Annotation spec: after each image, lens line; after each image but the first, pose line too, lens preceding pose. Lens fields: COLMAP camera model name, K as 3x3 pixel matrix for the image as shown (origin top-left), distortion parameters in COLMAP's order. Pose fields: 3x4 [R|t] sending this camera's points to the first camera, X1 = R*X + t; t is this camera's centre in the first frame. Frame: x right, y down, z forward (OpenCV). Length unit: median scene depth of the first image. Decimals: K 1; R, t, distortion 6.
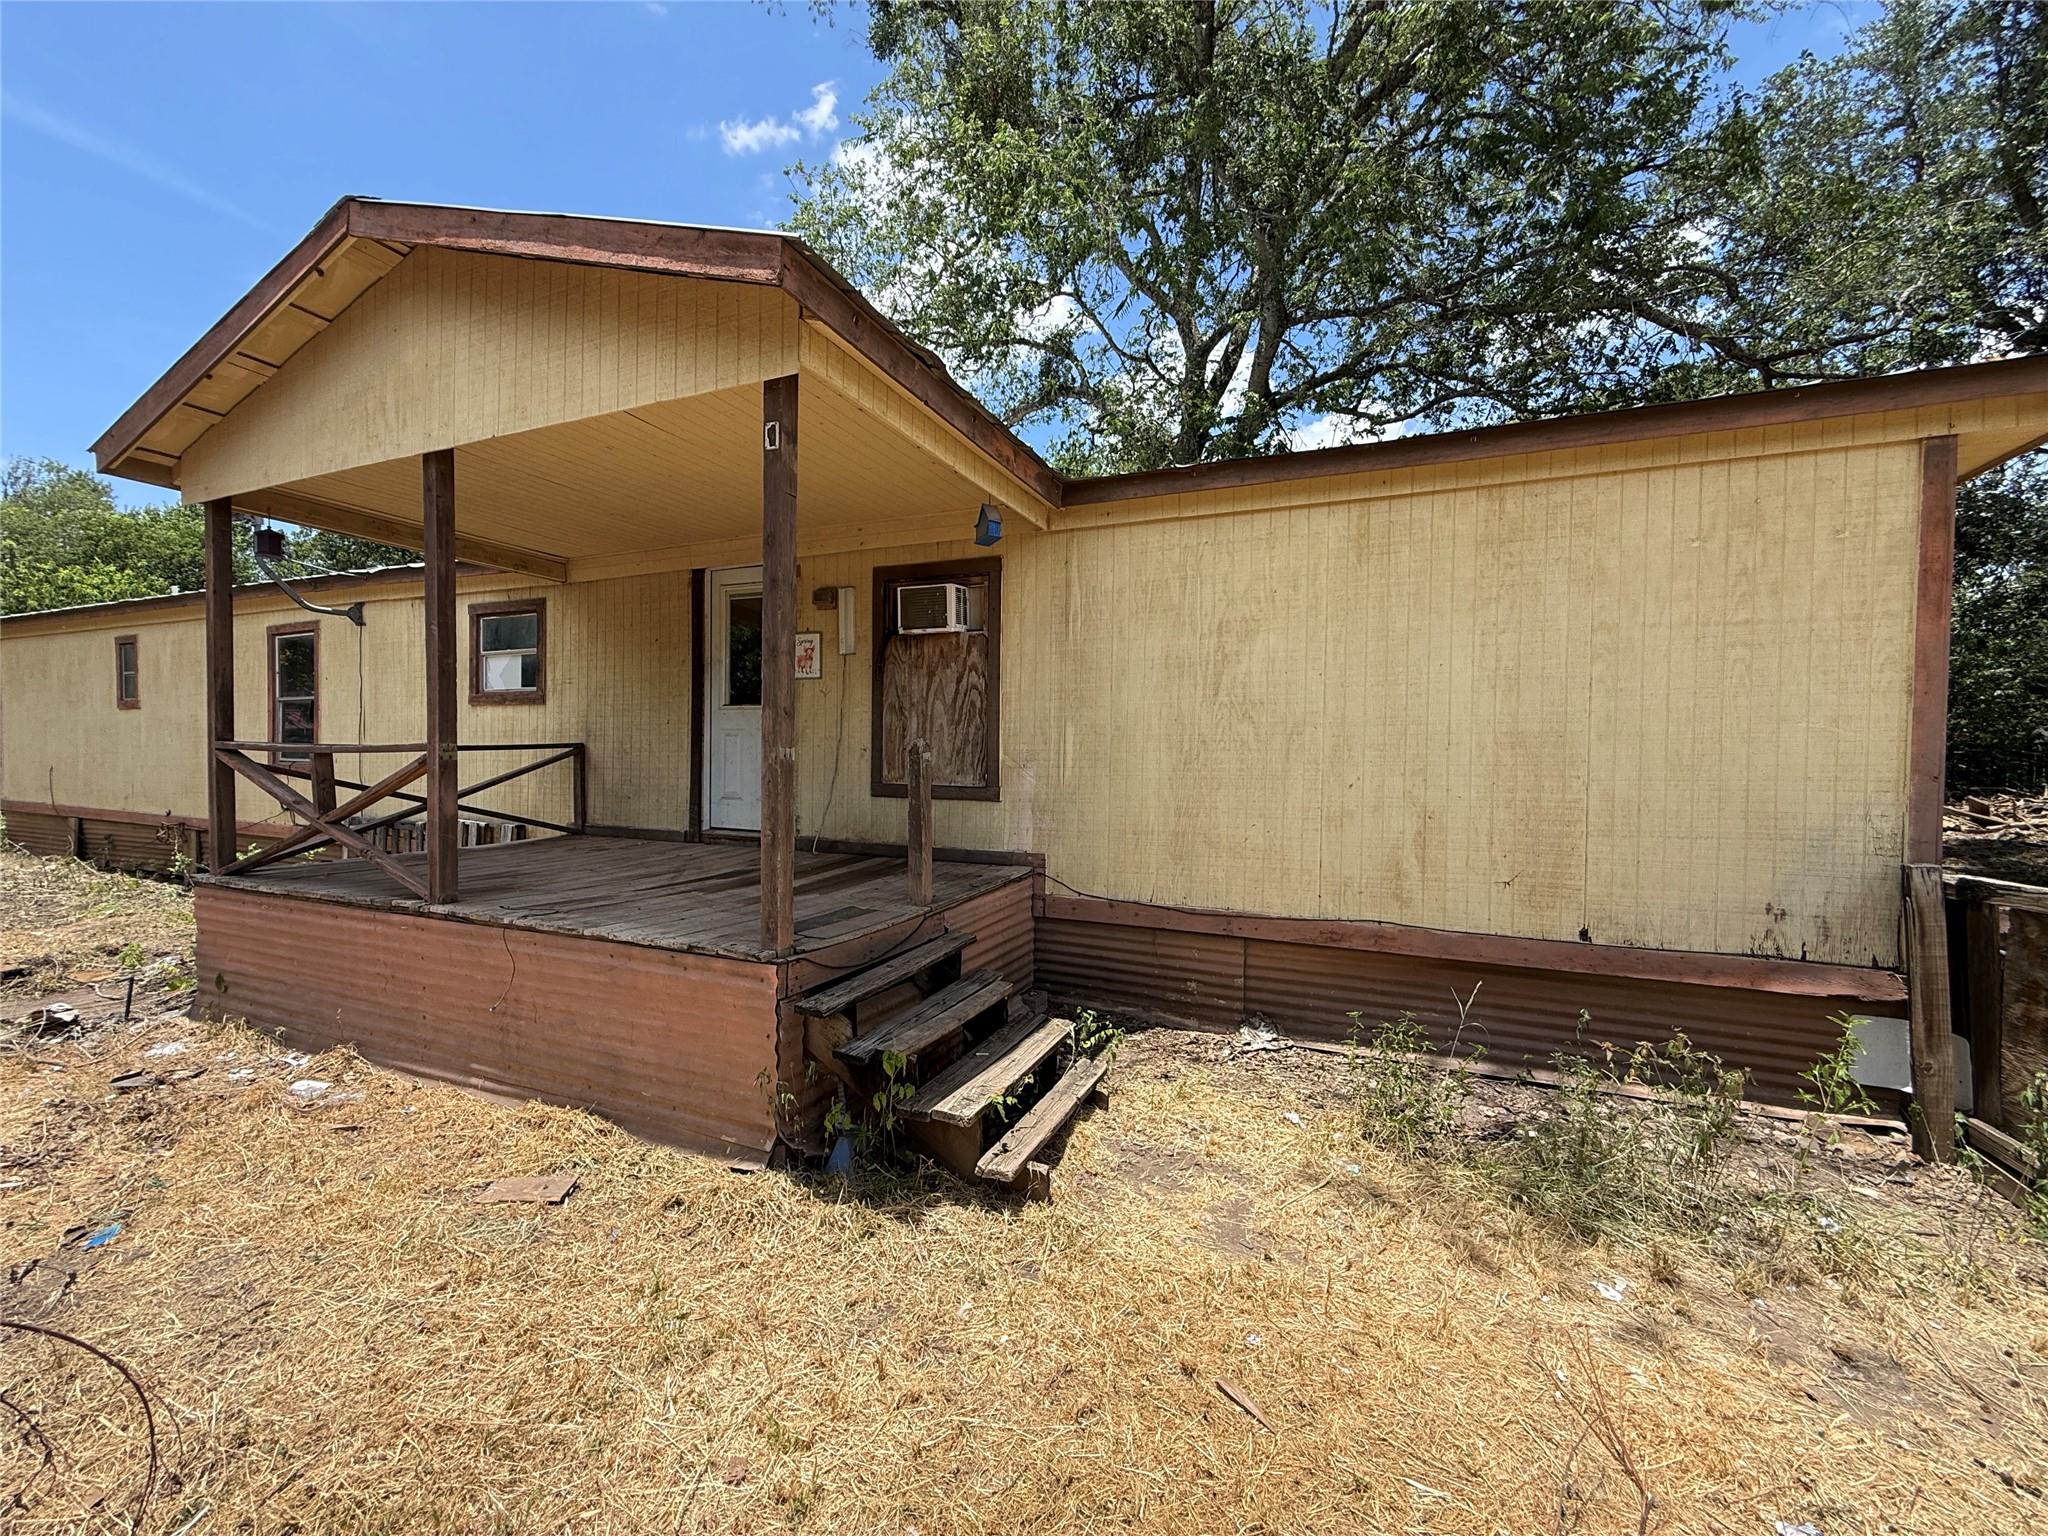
lens RADIAL K [[822.3, 0, 1018.0], [0, 822.3, 777.6], [0, 0, 1]] dist [-0.001151, -0.000211]
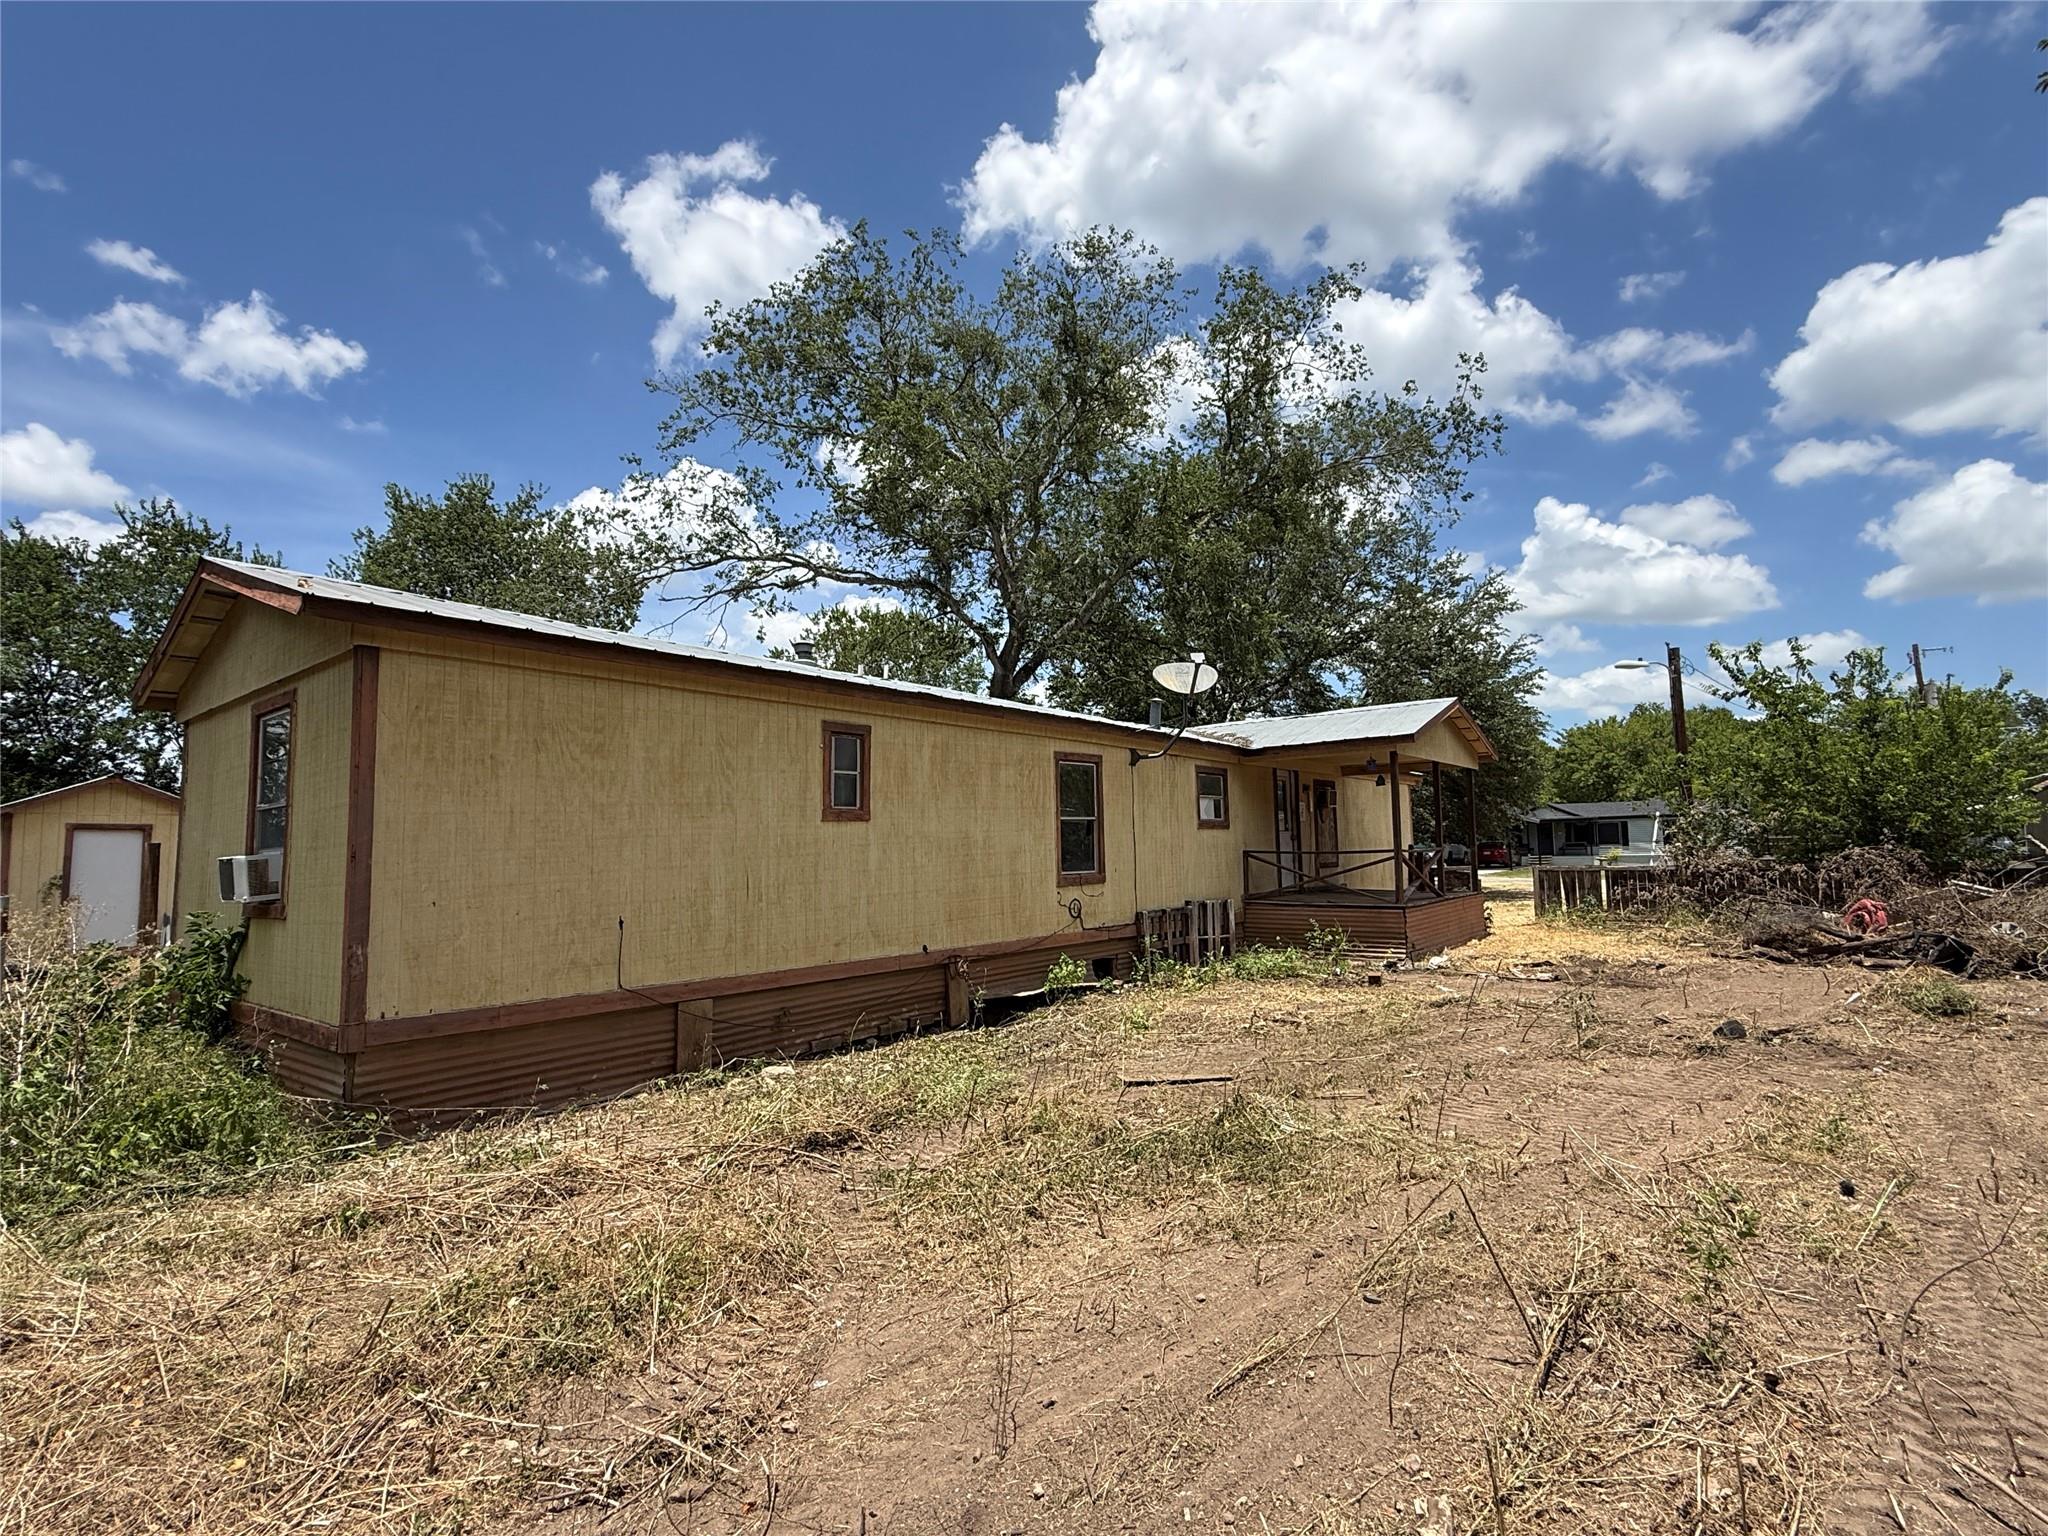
lens RADIAL K [[985.3, 0, 1024.0], [0, 985.3, 768.0], [0, 0, 1]] dist [-0.000825, -0.000006]
pose [[0.249485, 0.065525, 0.966159, -3.594145], [0.058046, 0.994902, -0.082463, -0.091774], [-0.966637, 0.076655, 0.244410, 1.181777]]
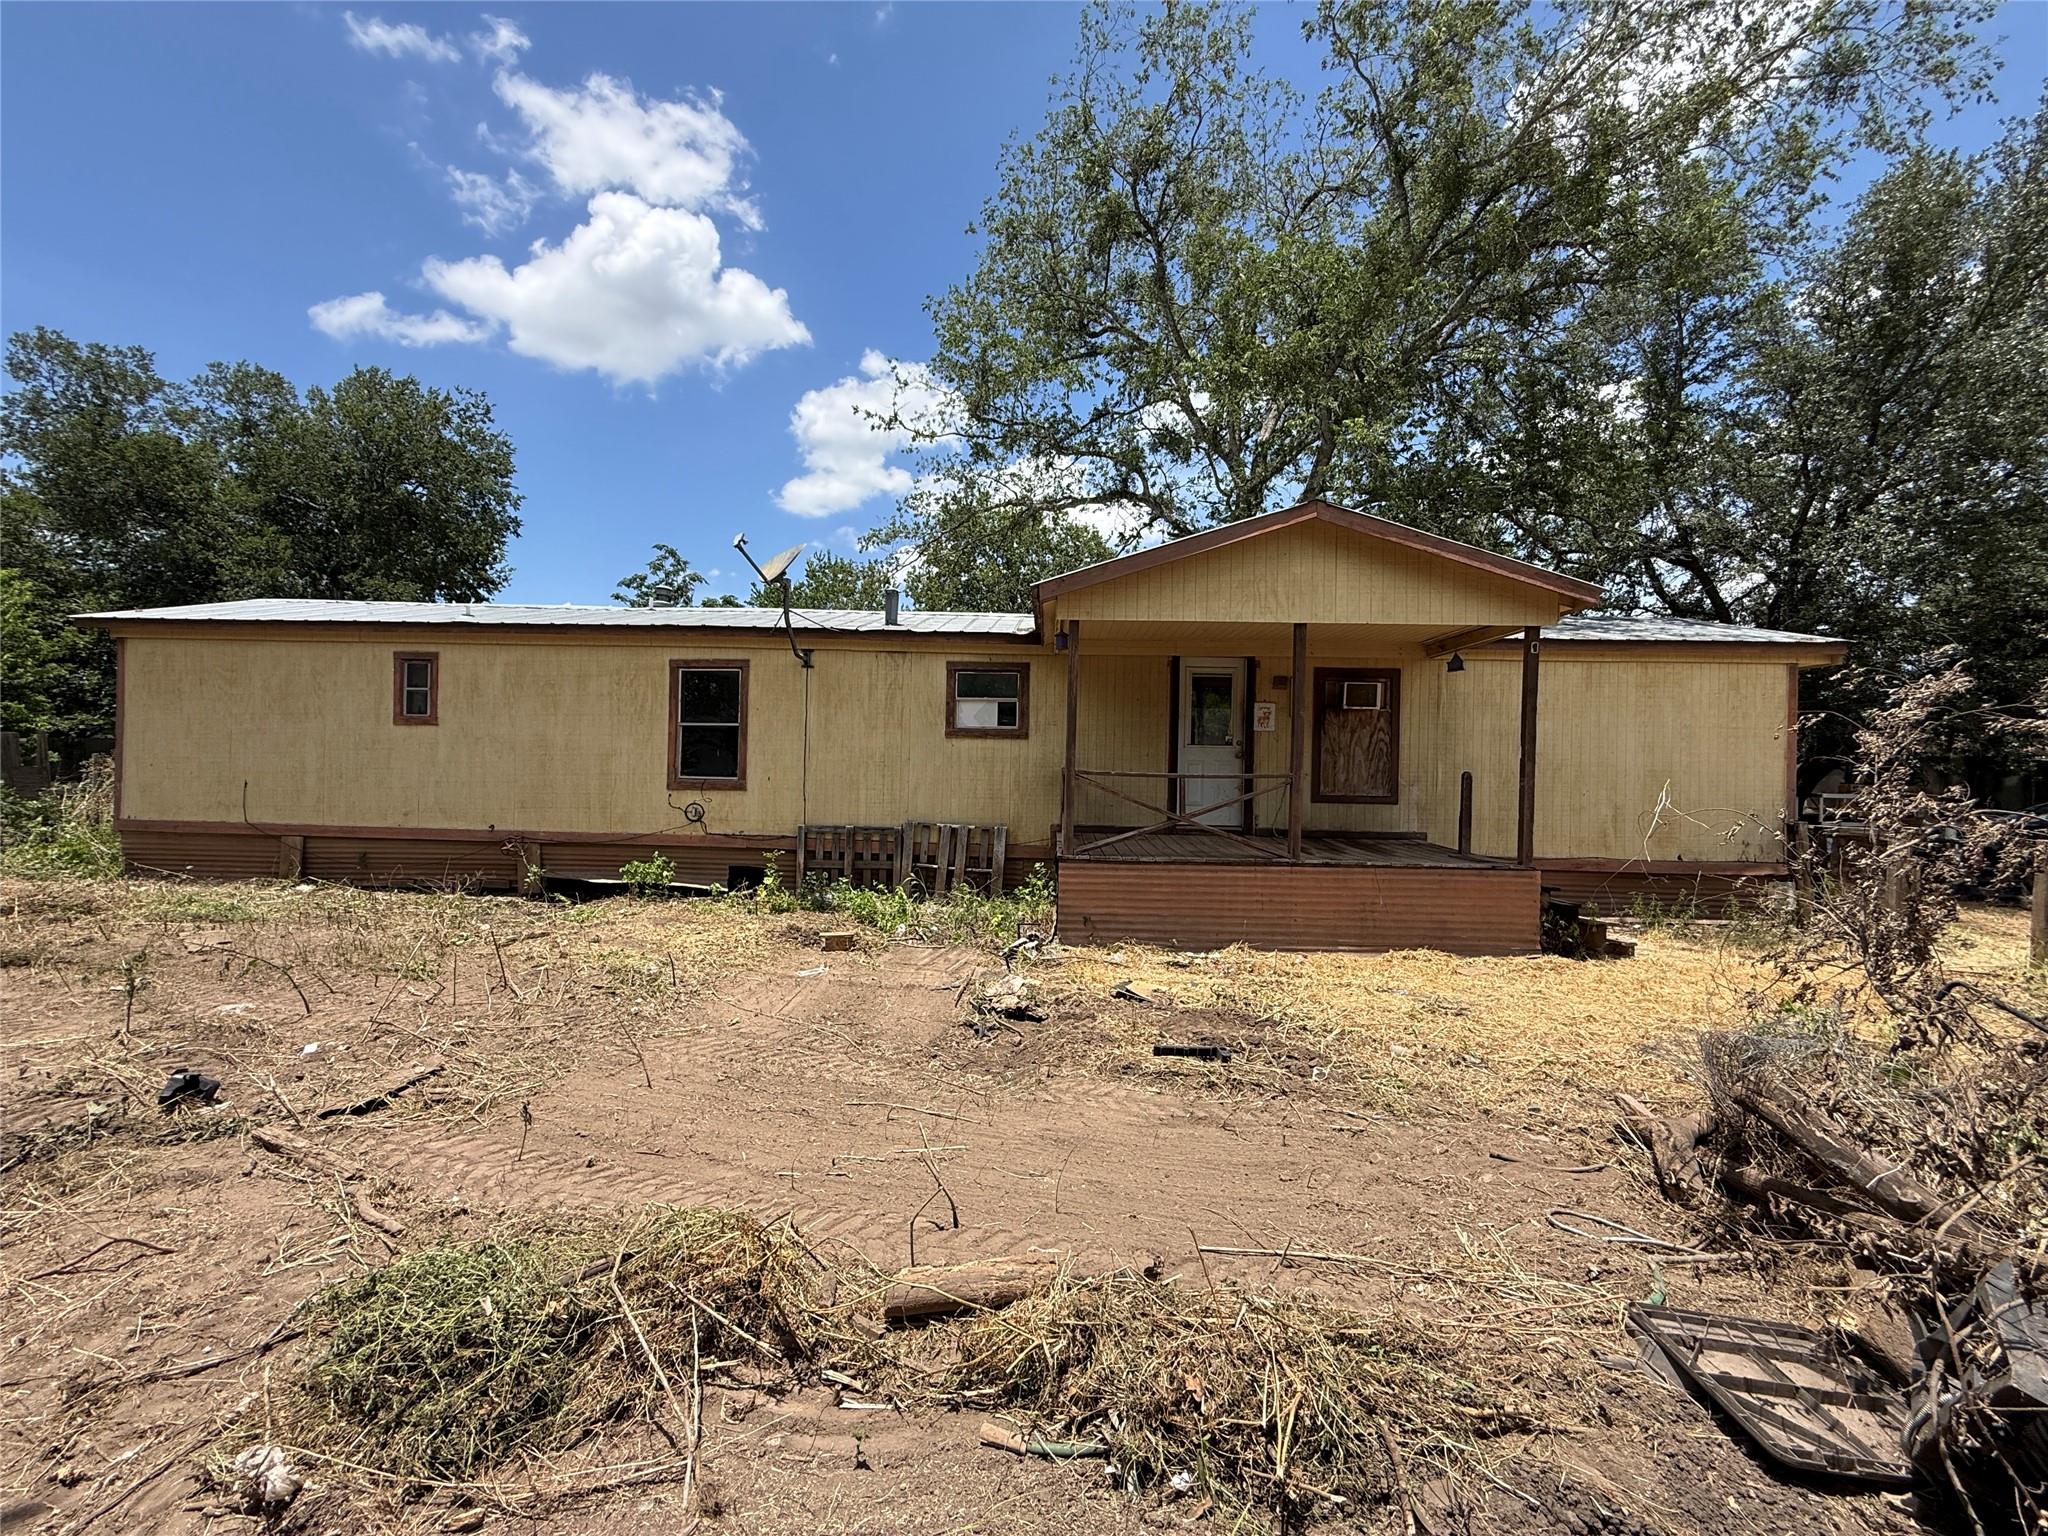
lens RADIAL K [[821.0, 0, 1024.0], [0, 821.0, 768.0], [0, 0, 1]] dist [-0.000293, -0.000221]
pose [[0.931871, 0.008343, 0.362695, -1.422425], [0.002615, 0.999555, -0.029710, 0.001058], [-0.362781, 0.028635, 0.931434, -0.375789]]
